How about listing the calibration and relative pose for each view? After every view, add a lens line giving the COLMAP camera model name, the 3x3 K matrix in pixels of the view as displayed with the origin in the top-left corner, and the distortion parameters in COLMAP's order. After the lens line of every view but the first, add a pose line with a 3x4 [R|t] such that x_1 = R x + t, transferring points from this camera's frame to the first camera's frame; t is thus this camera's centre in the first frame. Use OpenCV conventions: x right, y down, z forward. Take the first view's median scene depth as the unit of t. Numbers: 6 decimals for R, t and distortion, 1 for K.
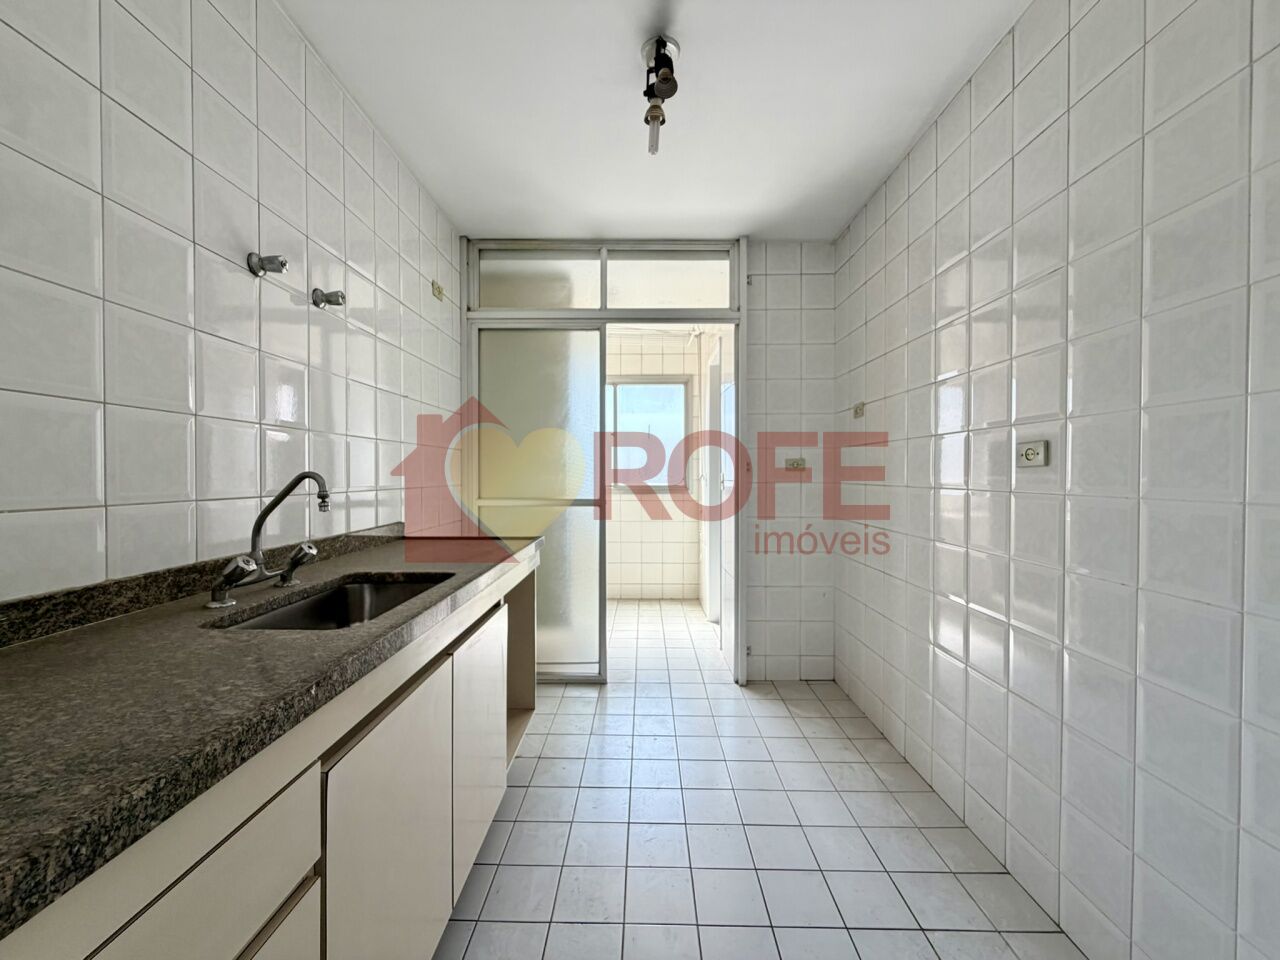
lens RADIAL K [[510.8, 0, 639.0], [0, 510.8, 479.8], [0, 0, 1]] dist [0.000916, -0.000217]
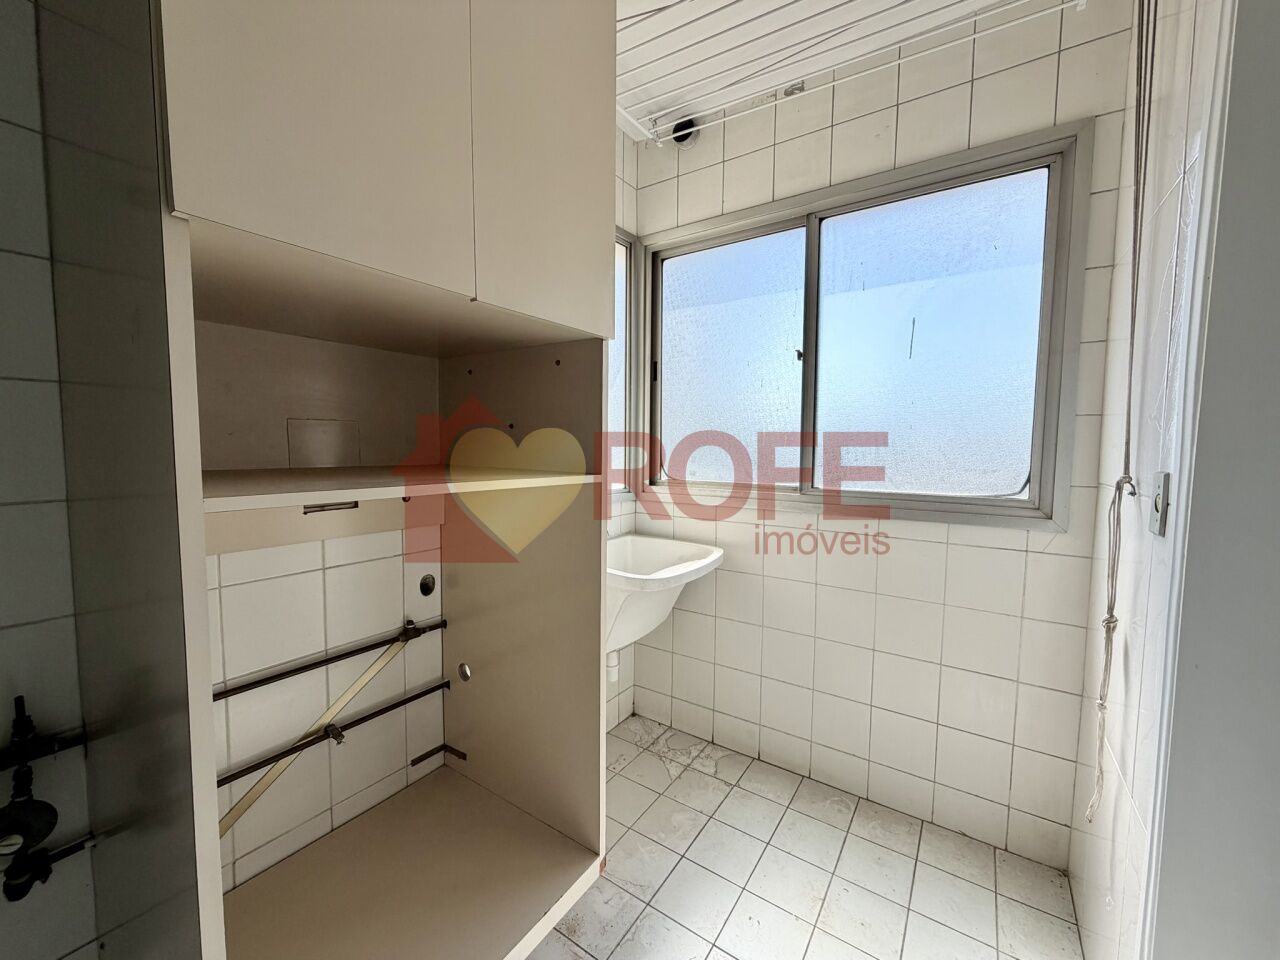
lens RADIAL K [[510.8, 0, 637.7], [0, 510.8, 476.8], [0, 0, 1]] dist [0.000916, -0.000217]
pose [[0.835094, 0.042218, -0.548485, 0.057962], [-0.013520, 0.998325, 0.056258, -0.019748], [0.549941, -0.039566, 0.834266, 0.617916]]
